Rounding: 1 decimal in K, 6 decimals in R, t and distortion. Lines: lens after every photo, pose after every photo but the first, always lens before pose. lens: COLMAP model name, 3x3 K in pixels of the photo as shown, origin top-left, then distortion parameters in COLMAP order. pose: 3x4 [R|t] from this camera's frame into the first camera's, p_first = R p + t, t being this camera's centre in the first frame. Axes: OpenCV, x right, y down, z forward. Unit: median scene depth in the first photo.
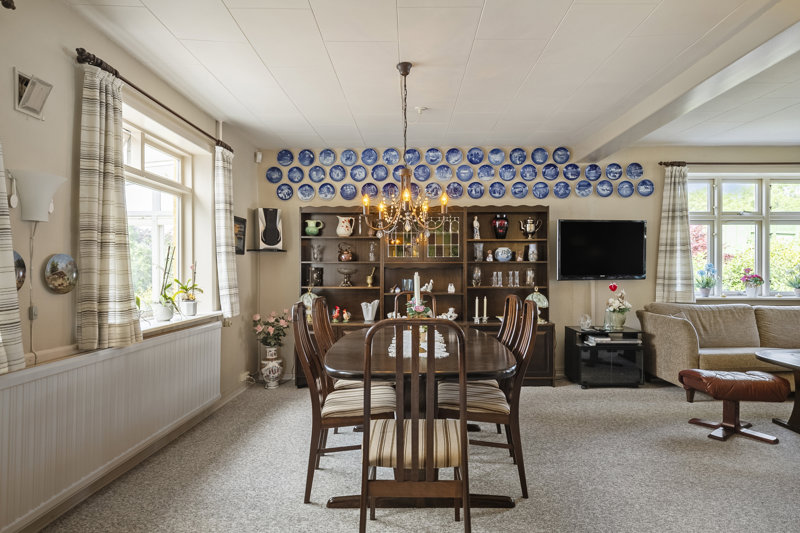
lens RADIAL K [[465.5, 0, 401.1], [0, 465.5, 272.7], [0, 0, 1]] dist [-0.007544, -0.000544]
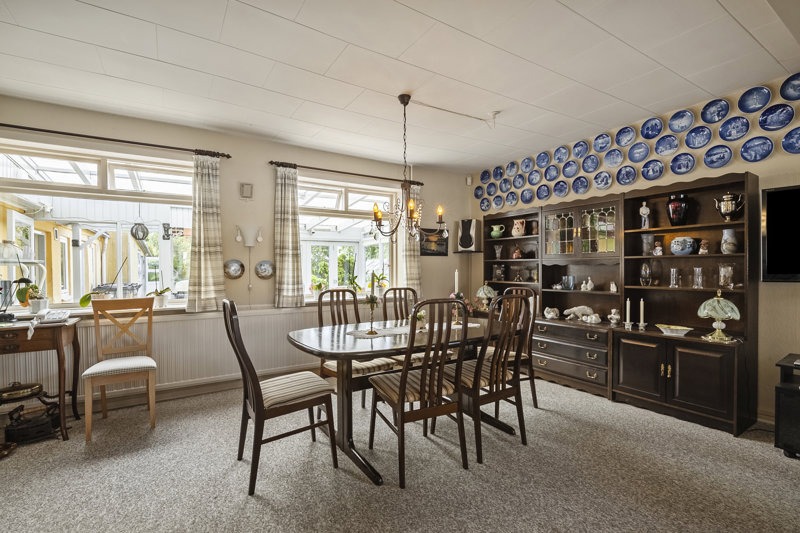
lens RADIAL K [[373.0, 0, 402.2], [0, 373.0, 269.3], [0, 0, 1]] dist [-0.000151, 0.000209]
pose [[0.557258, 0.001423, -0.830338, 0.476661], [-0.000453, 0.999999, 0.001410, -0.001347], [0.830339, -0.000409, 0.557258, 0.268747]]
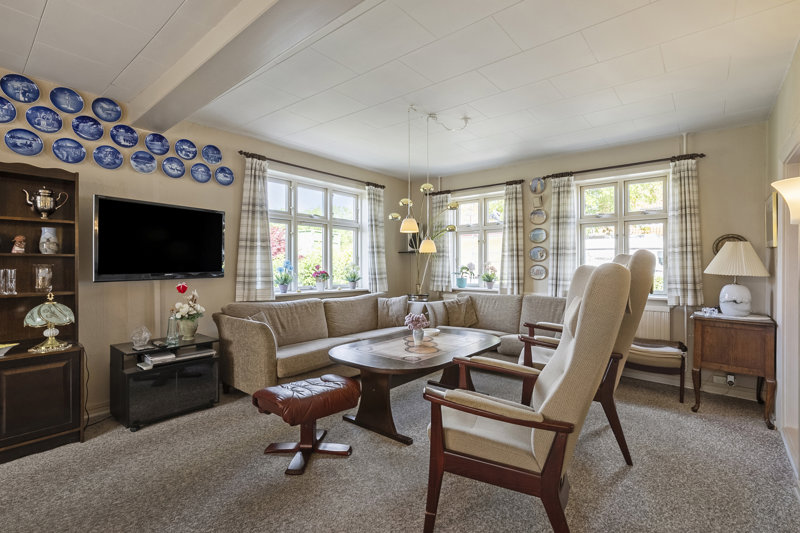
lens RADIAL K [[364.3, 0, 404.8], [0, 364.3, 264.7], [0, 0, 1]] dist [0.000962, 0.000732]
pose [[0.625608, 0.003045, 0.780132, 0.195511], [0.005524, 0.999950, -0.008333, -0.002330], [-0.780118, 0.009523, 0.625559, 0.288037]]
